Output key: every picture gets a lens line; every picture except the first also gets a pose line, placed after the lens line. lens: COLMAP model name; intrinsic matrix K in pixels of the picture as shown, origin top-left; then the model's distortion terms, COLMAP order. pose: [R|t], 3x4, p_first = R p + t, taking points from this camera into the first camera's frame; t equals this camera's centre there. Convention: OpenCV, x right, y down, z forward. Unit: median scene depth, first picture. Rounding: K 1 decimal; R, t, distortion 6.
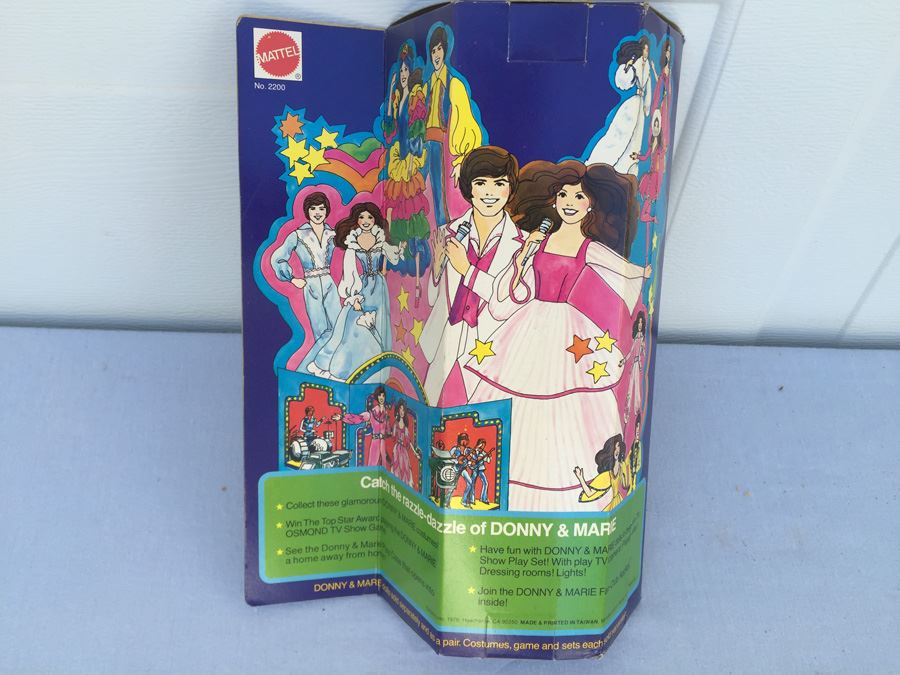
lens RADIAL K [[793.0, 0, 449.3], [0, 793.0, 316.5], [0, 0, 1]] dist [0.086280, -0.133183]
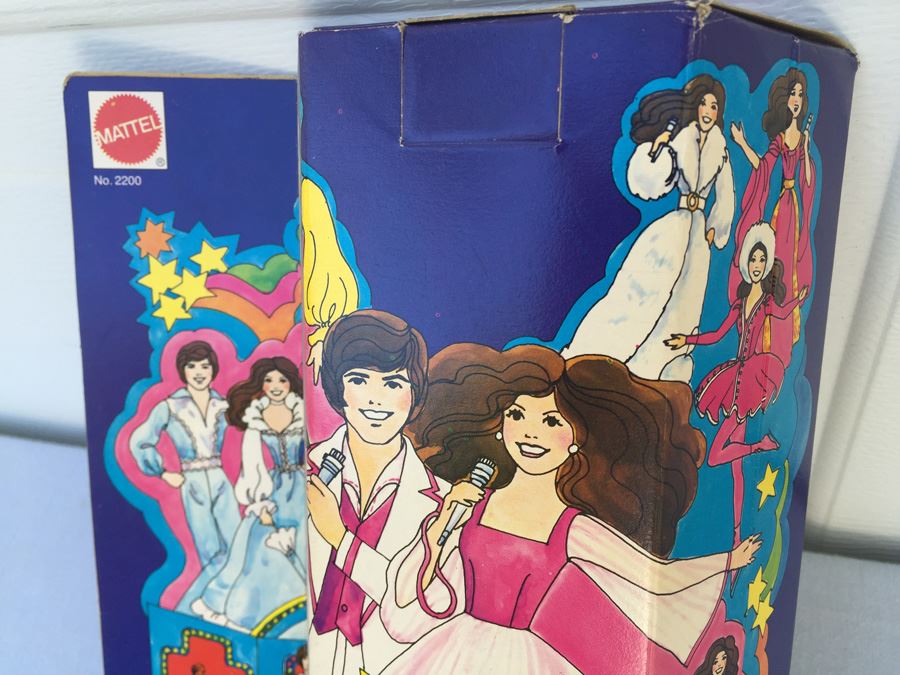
lens RADIAL K [[793.0, 0, 449.3], [0, 793.0, 316.5], [0, 0, 1]] dist [0.086280, -0.133183]
pose [[0.941412, 0.040768, -0.334785, 0.256247], [-0.039836, 0.999160, 0.009653, -0.210022], [0.334897, 0.004249, 0.942245, 0.524412]]
